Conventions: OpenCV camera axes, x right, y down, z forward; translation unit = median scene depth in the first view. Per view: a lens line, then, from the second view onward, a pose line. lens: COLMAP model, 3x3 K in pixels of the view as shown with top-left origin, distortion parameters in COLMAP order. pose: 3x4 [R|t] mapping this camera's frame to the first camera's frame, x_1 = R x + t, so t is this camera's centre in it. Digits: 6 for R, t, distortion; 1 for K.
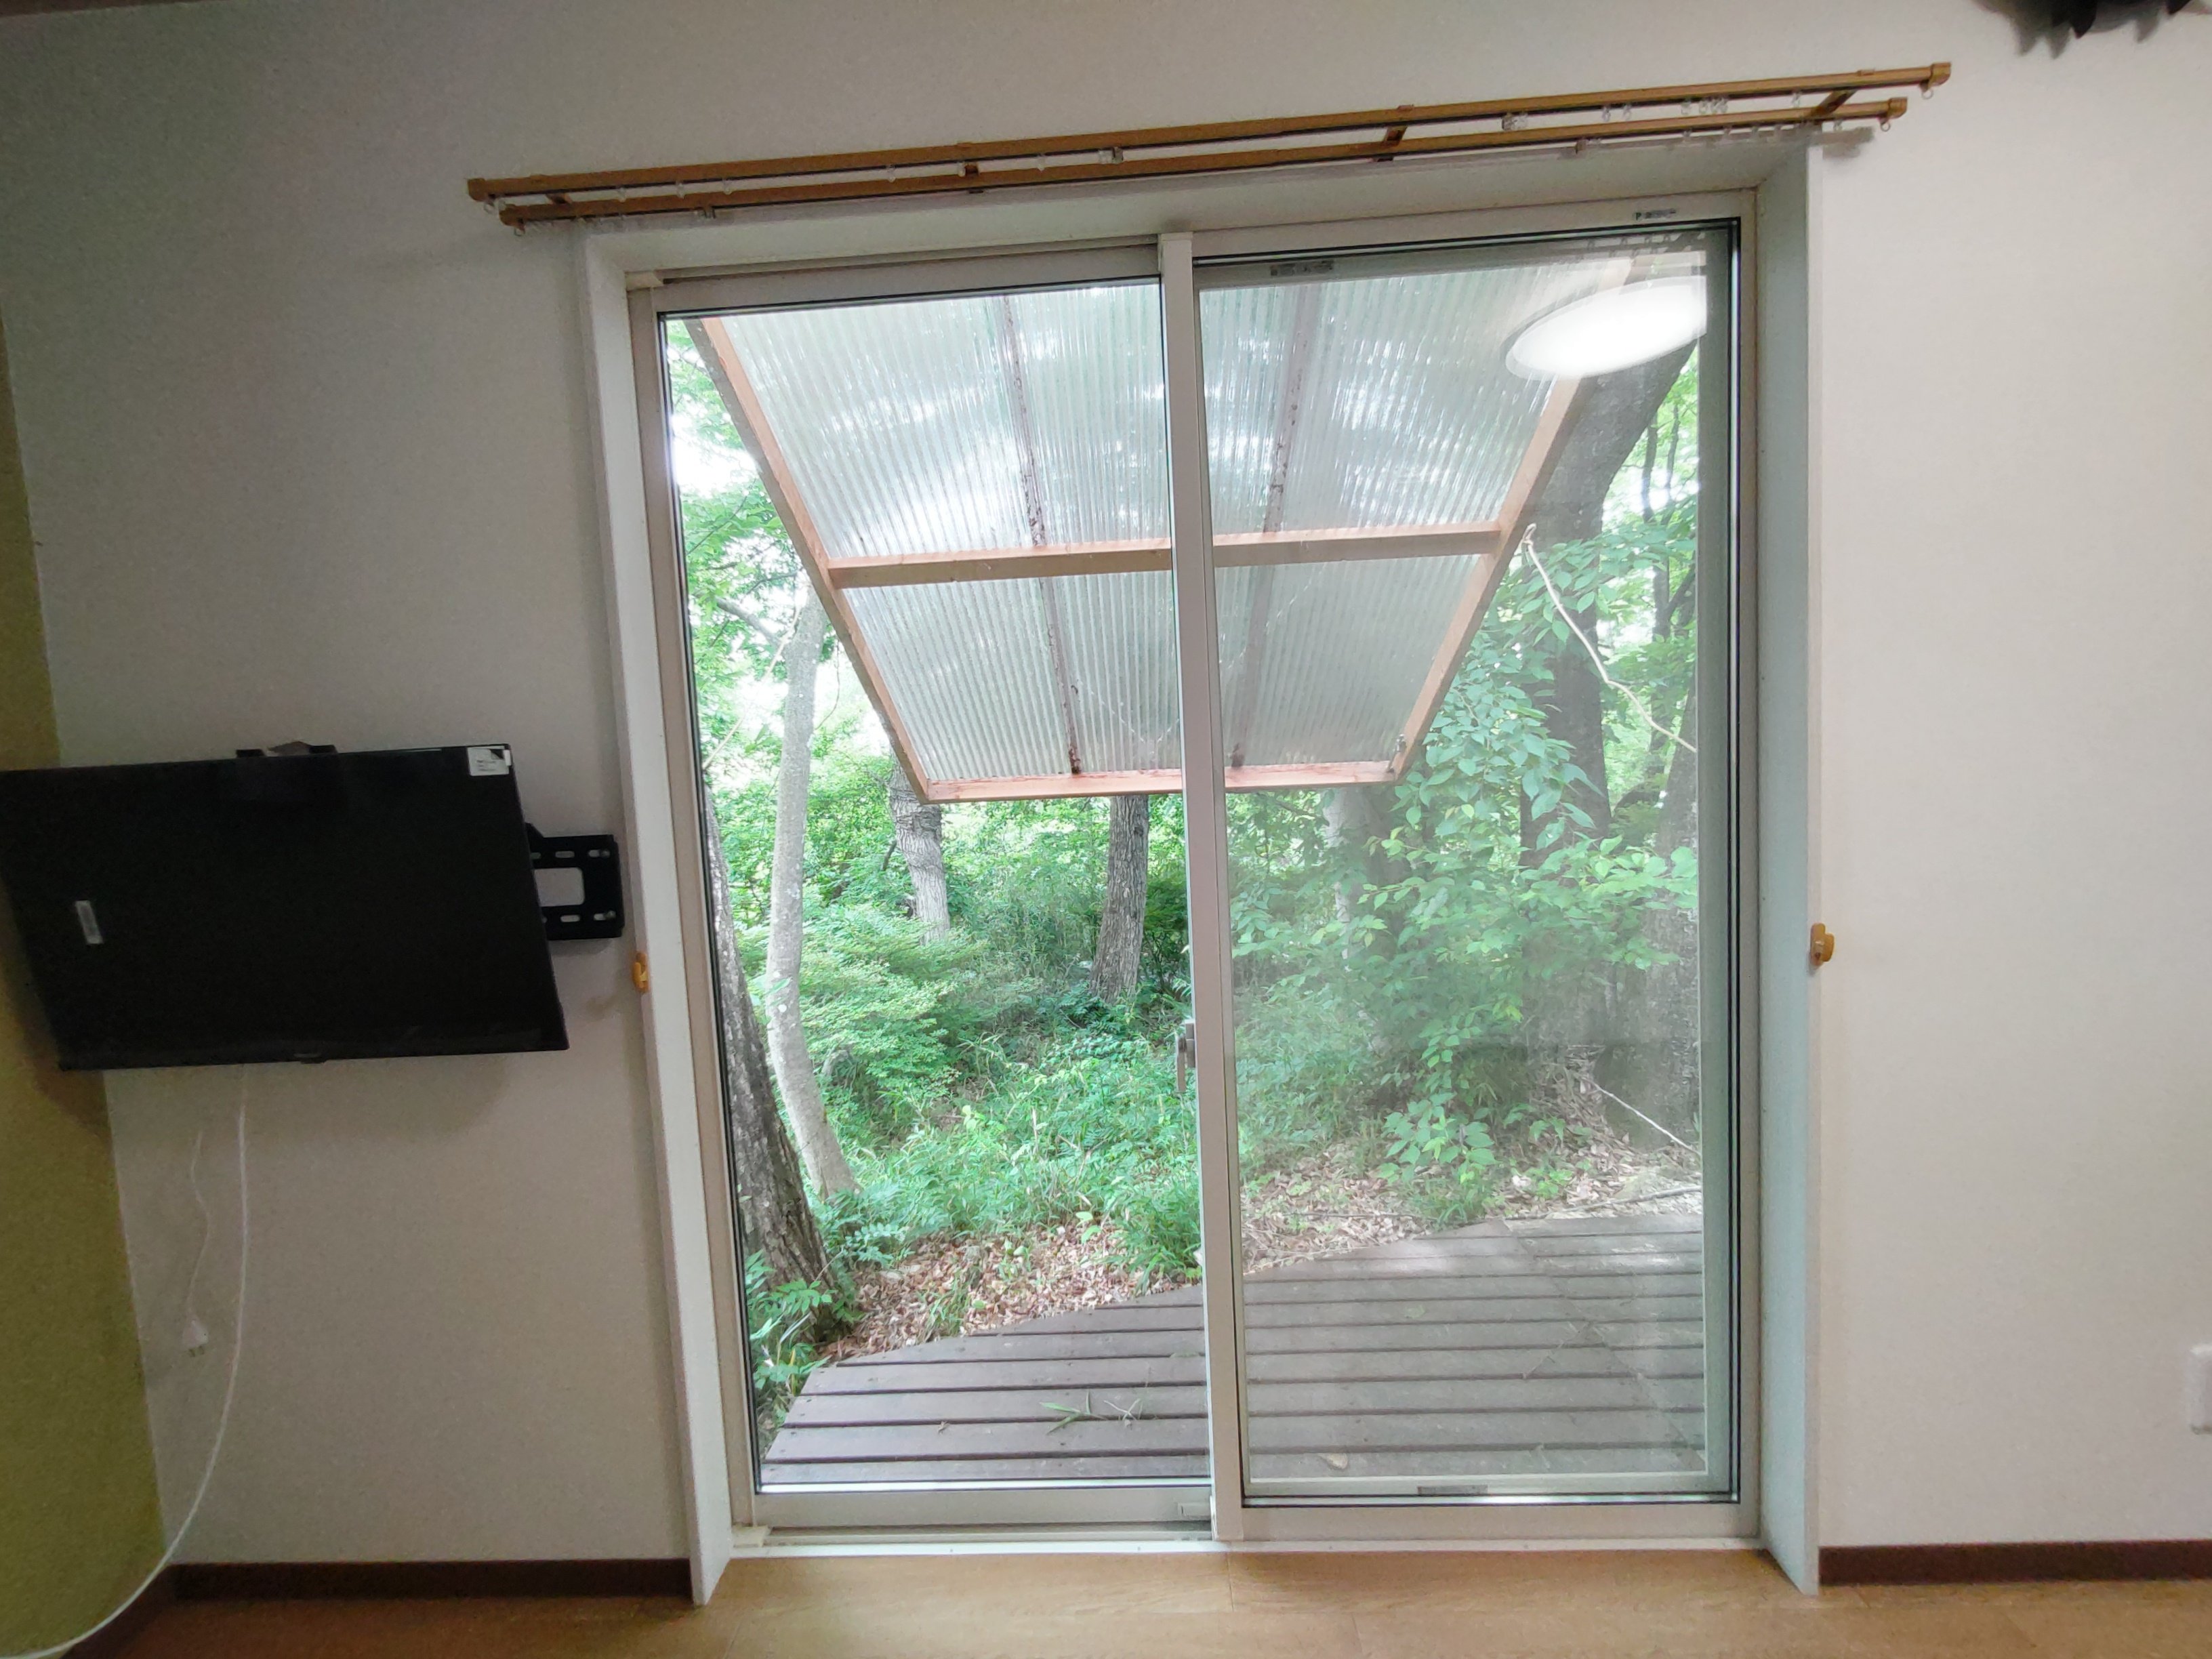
lens RADIAL K [[930.1, 0, 1144.4], [0, 930.1, 821.6], [0, 0, 1]] dist [-0.005605, -0.000695]
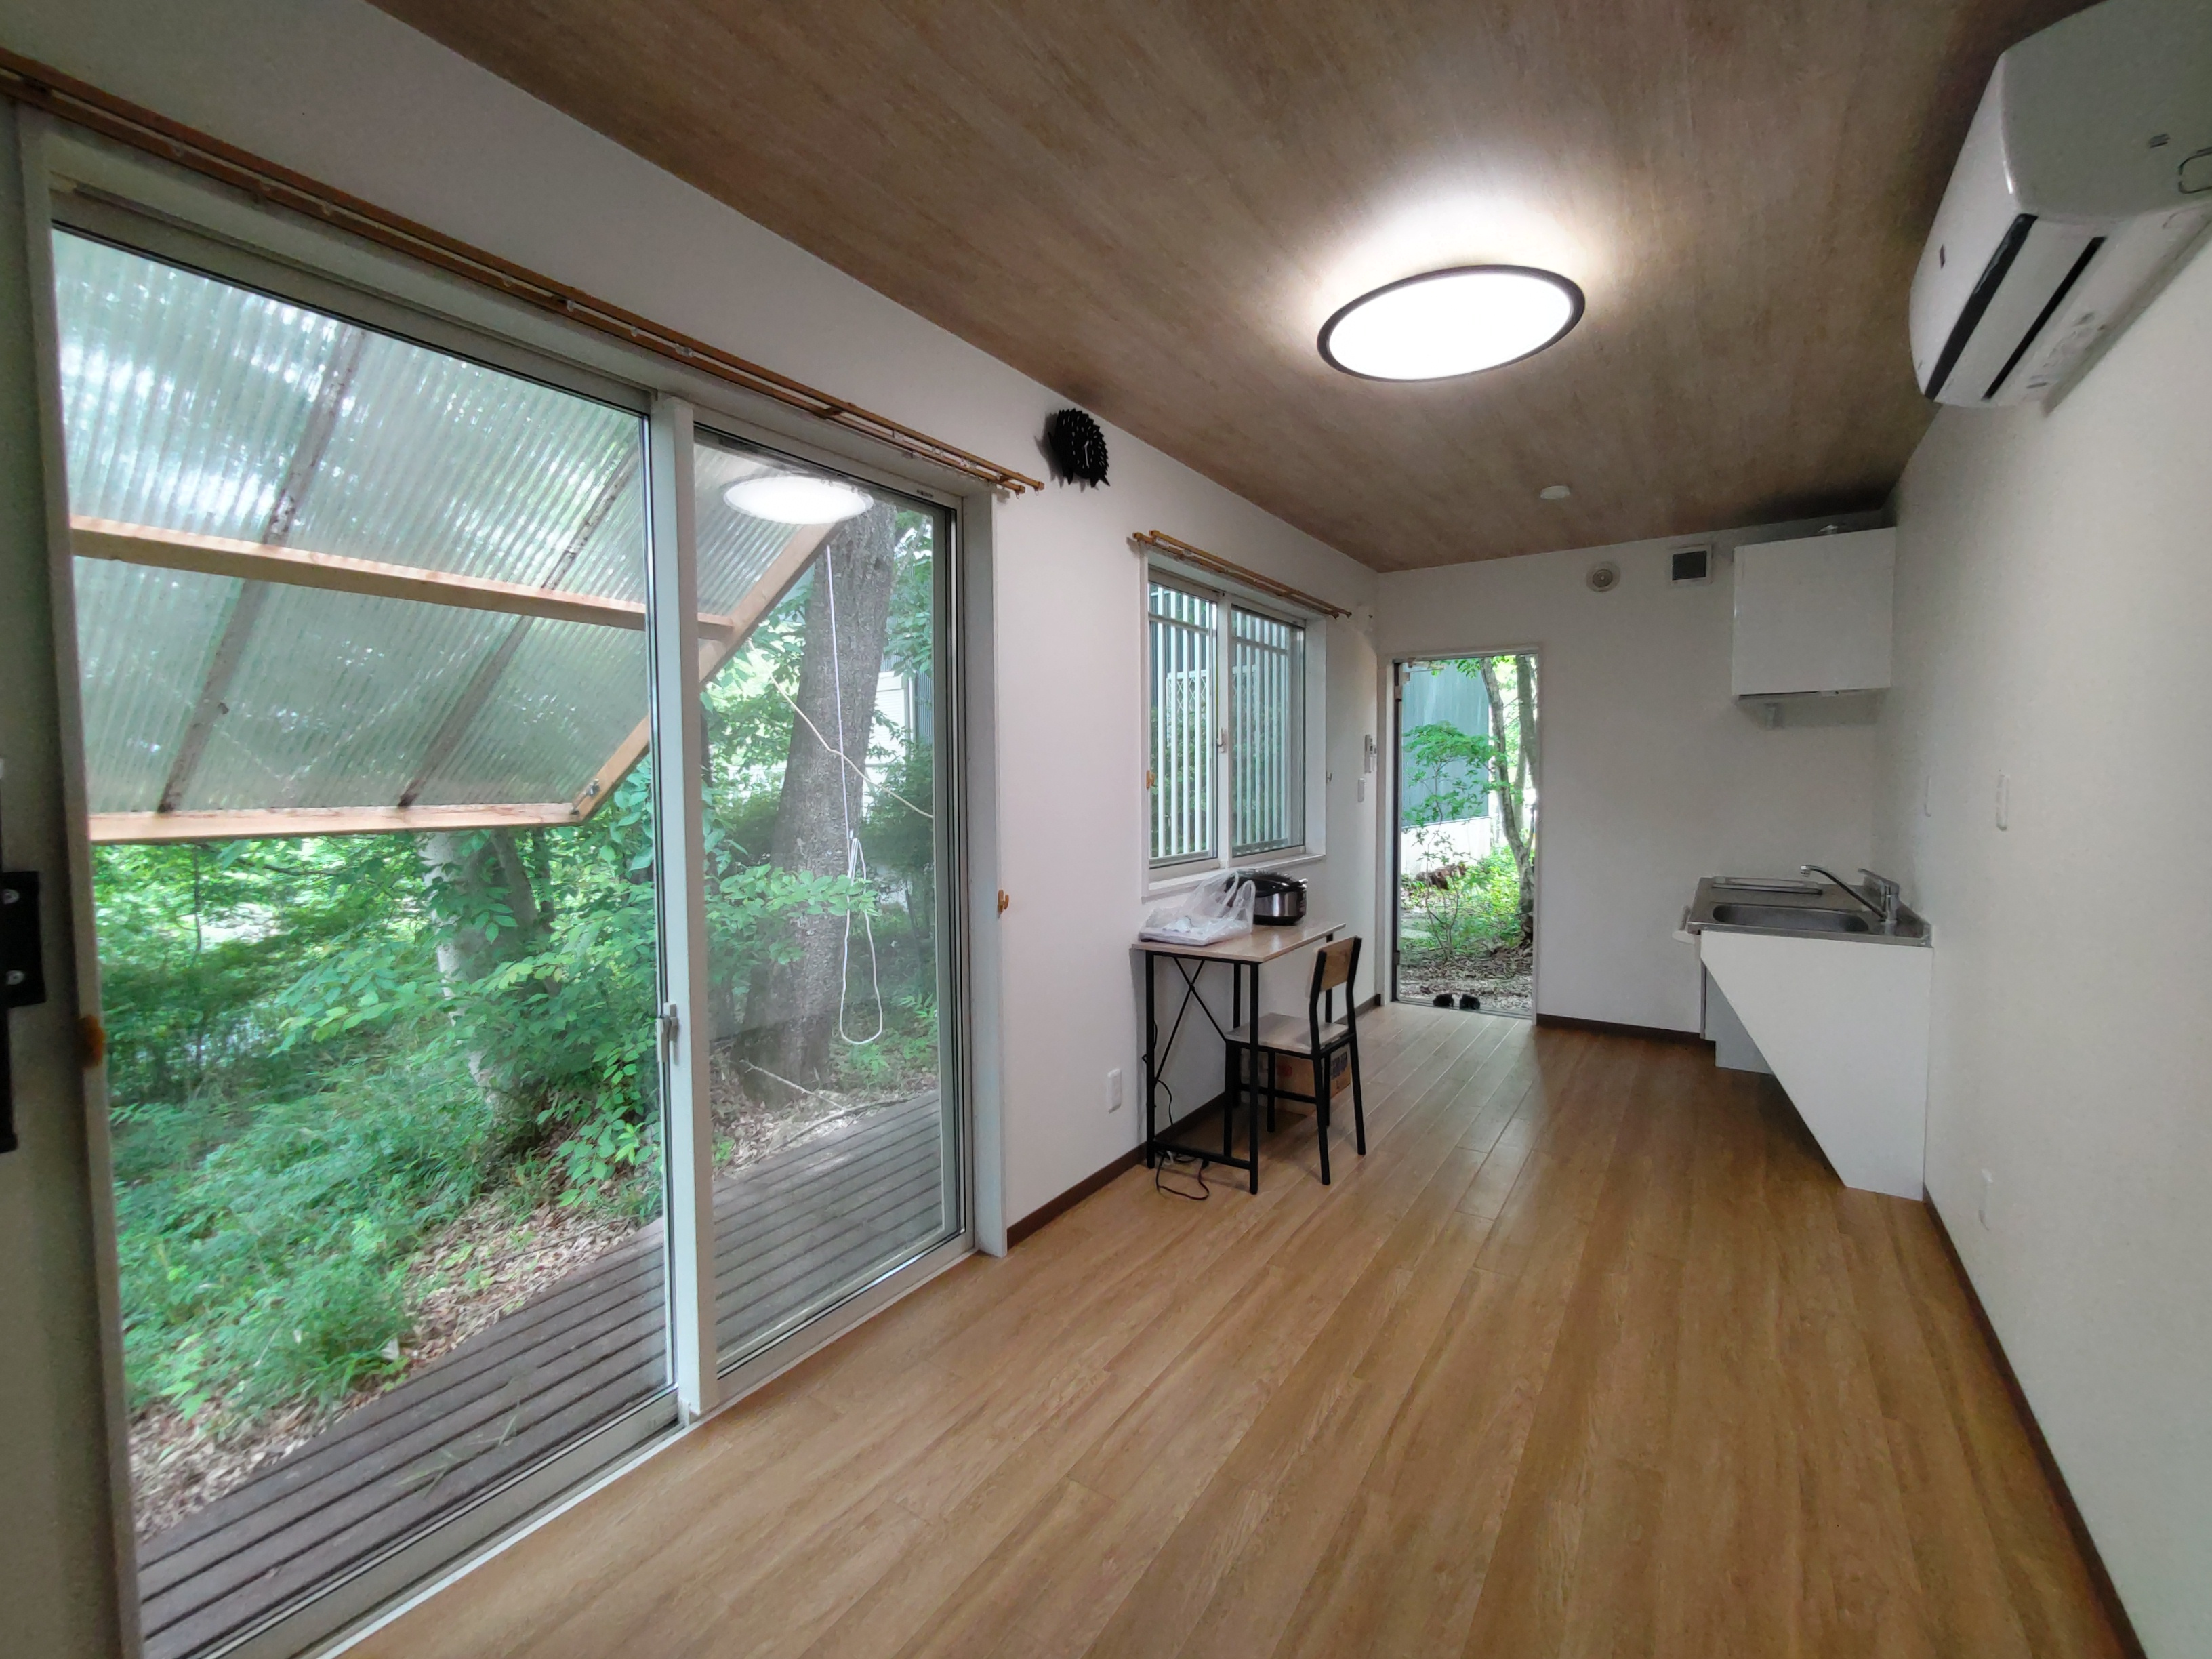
lens RADIAL K [[944.3, 0, 1106.0], [0, 944.3, 829.5], [0, 0, 1]] dist [-0.000572, -0.000234]
pose [[0.512109, -0.004274, 0.858910, -0.599021], [0.045040, 0.998745, -0.021884, 0.027212], [-0.857739, 0.049892, 0.511659, -0.137105]]
